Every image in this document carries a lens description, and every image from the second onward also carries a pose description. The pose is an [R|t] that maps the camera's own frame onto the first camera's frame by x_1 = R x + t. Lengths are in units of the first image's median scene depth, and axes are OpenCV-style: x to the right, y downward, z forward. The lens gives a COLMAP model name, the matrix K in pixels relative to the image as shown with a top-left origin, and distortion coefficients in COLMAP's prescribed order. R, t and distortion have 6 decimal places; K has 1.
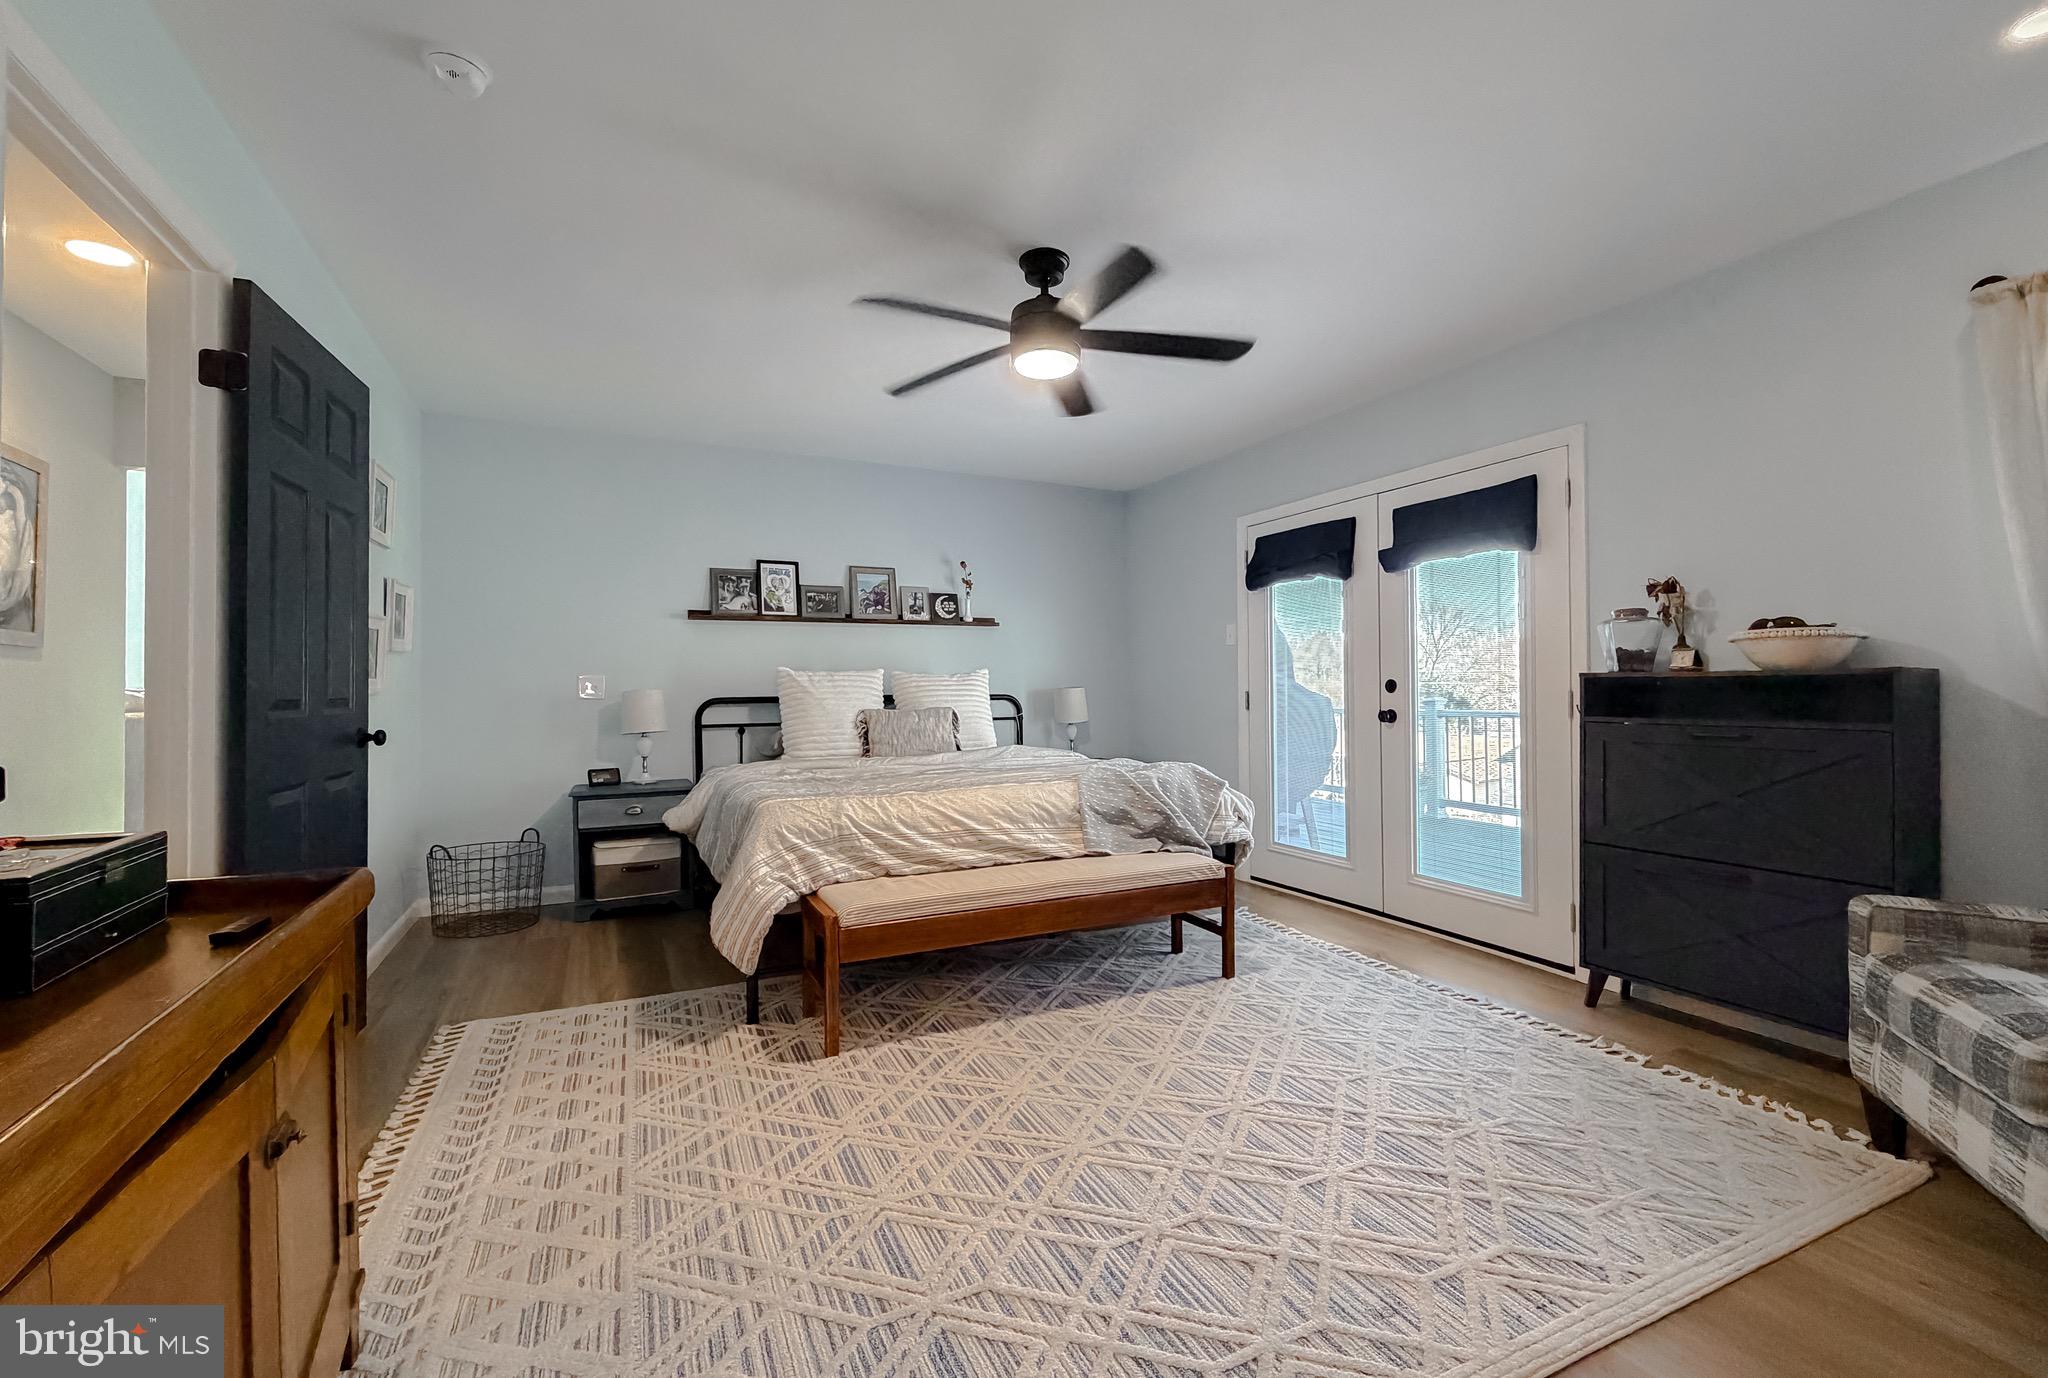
lens RADIAL K [[834.0, 0, 1029.8], [0, 834.0, 689.6], [0, 0, 1]] dist [-0.002255, -0.000145]
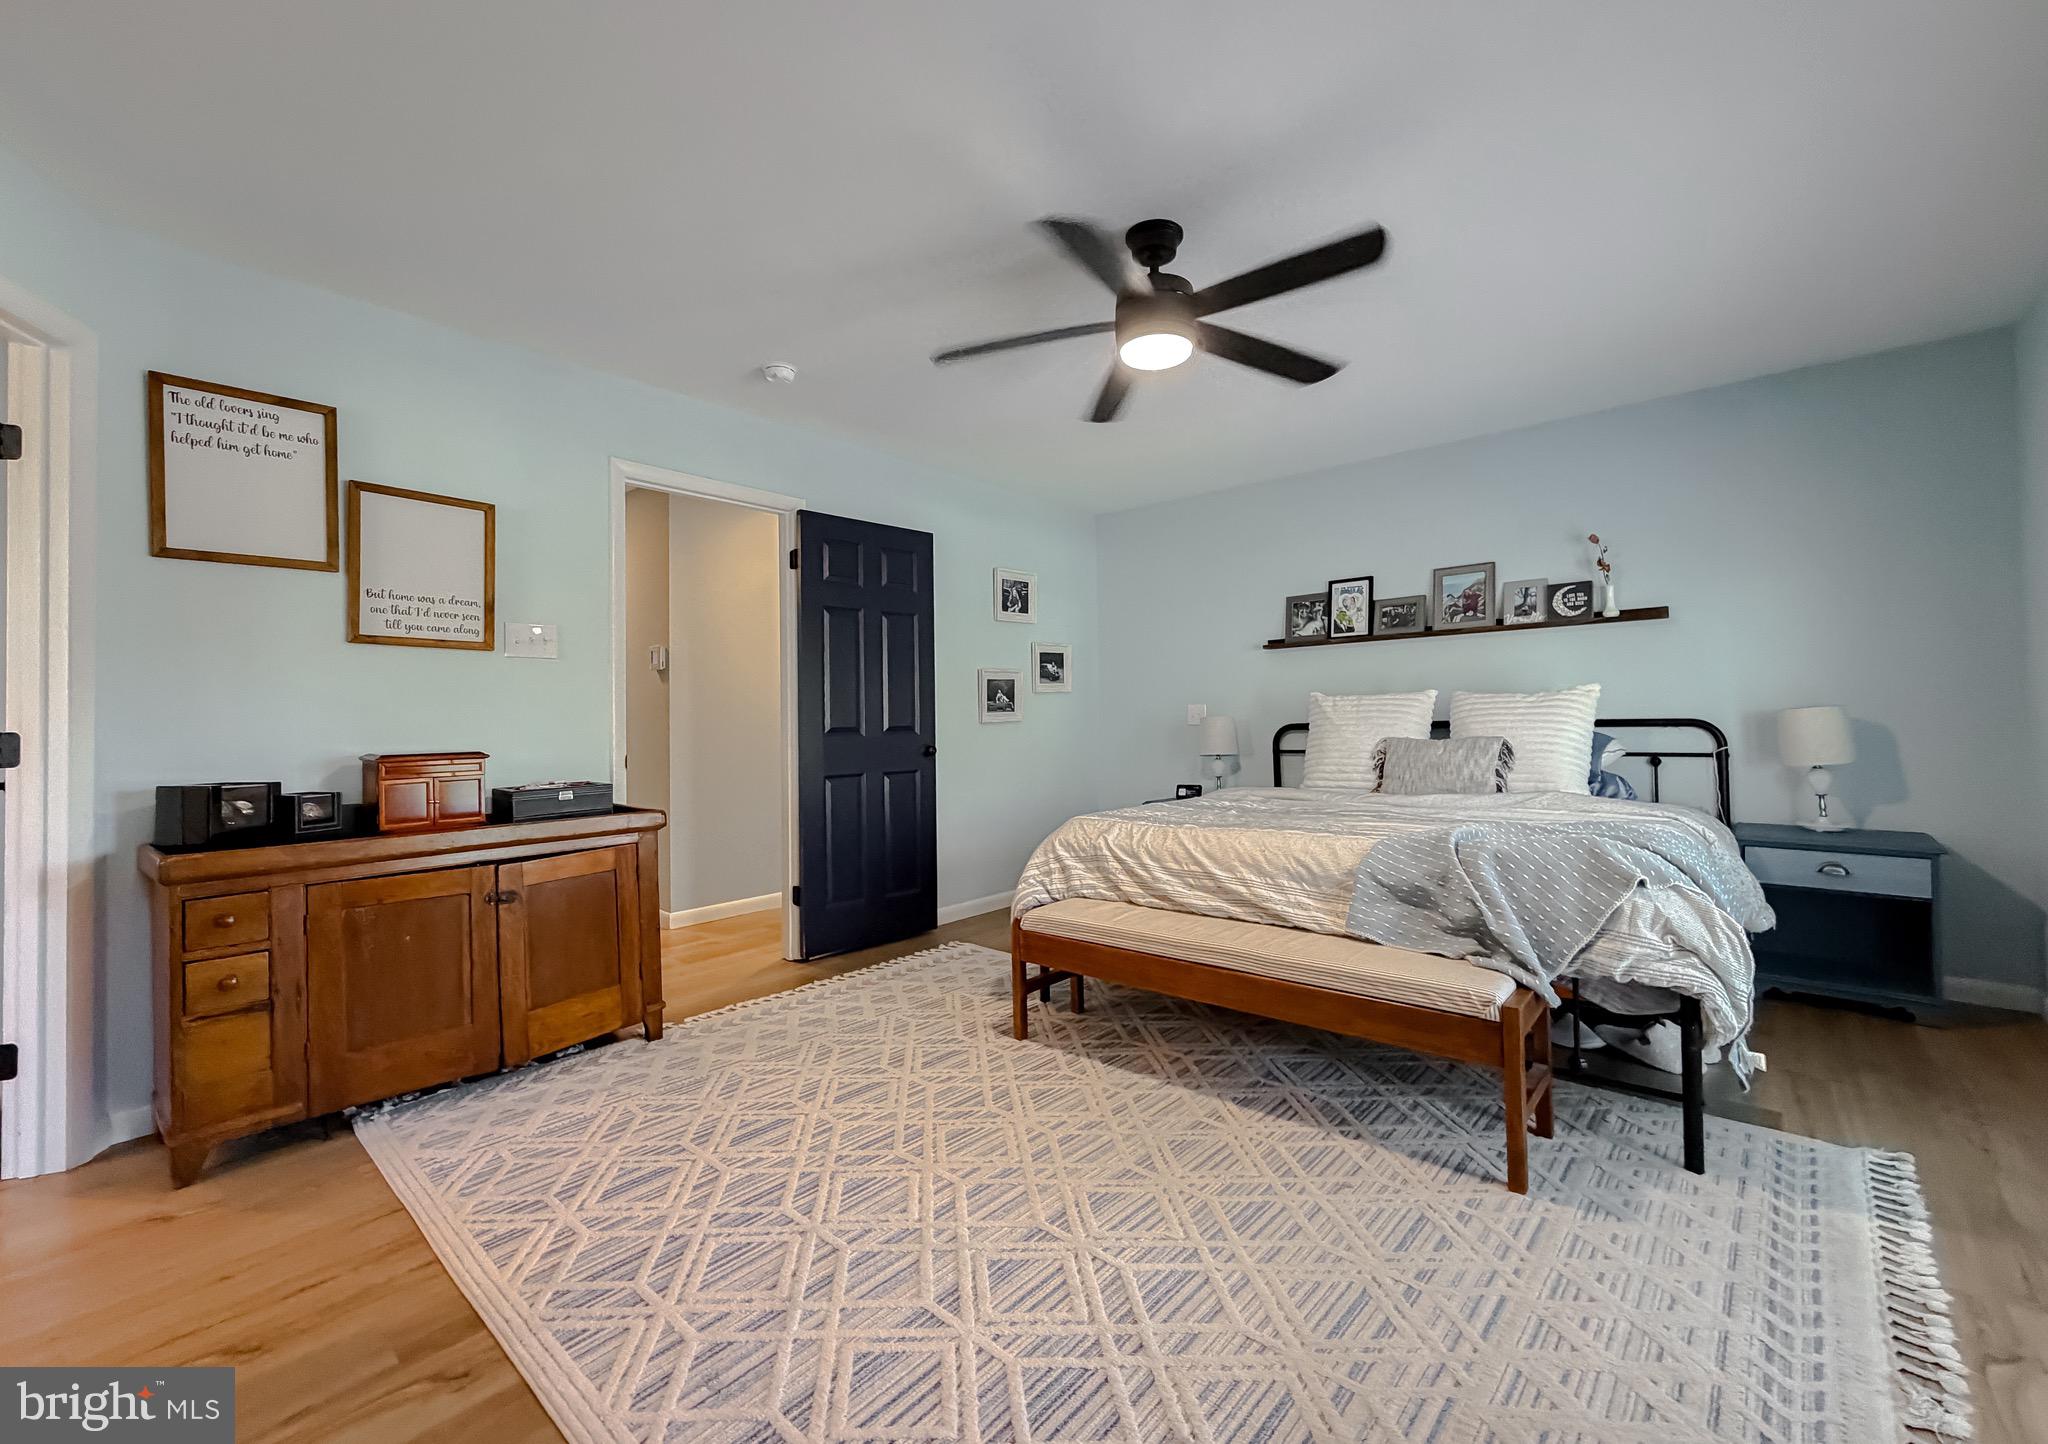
lens RADIAL K [[850.8, 0, 1028.6], [0, 850.8, 714.9], [0, 0, 1]] dist [-0.001255, 0.000565]
pose [[0.400538, -0.007669, -0.916248, 0.628543], [0.012560, 0.999917, -0.002879, -0.003168], [0.916194, -0.010355, 0.400602, 0.406531]]
